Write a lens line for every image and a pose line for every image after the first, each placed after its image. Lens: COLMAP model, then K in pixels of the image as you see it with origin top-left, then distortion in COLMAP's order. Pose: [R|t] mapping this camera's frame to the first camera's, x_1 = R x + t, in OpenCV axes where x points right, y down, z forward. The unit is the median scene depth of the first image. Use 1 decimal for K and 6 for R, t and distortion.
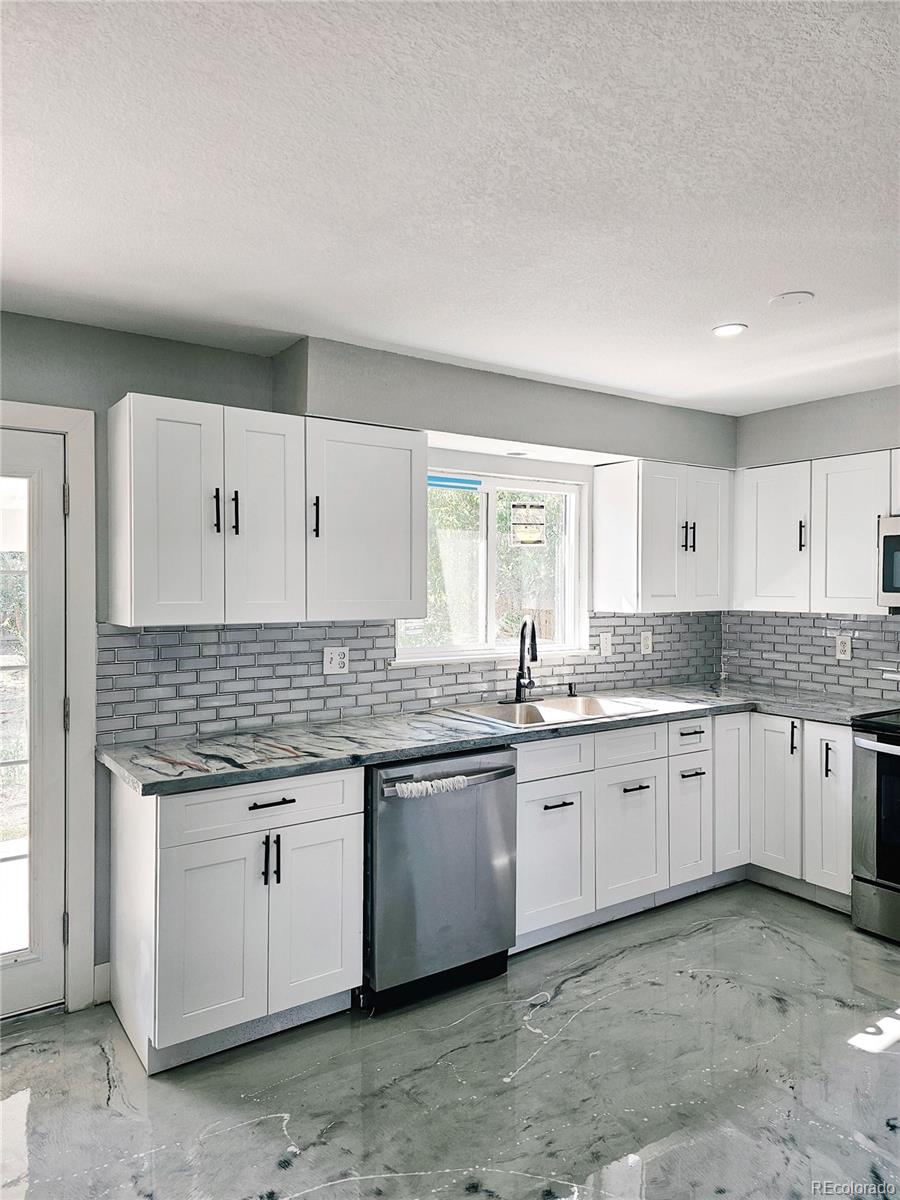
lens RADIAL K [[820.3, 0, 419.5], [0, 820.3, 600.5], [0, 0, 1]] dist [0.061832, -0.052703]
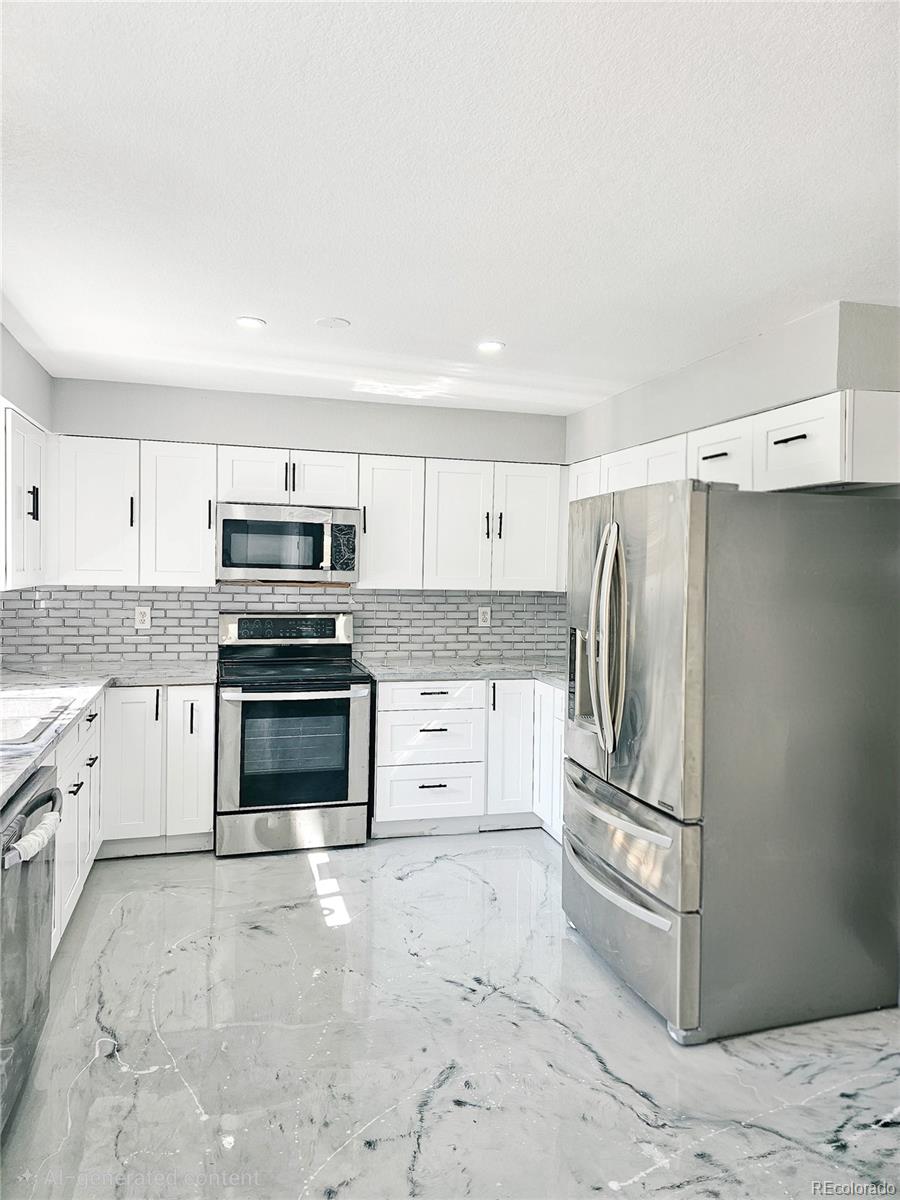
lens RADIAL K [[819.4, 0, 454.9], [0, 819.4, 590.6], [0, 0, 1]] dist [0.074675, -0.073725]
pose [[0.297169, -0.024628, 0.954507, -0.464035], [0.003598, 0.999689, 0.024674, -0.004289], [-0.954818, -0.003898, 0.297165, 0.345072]]
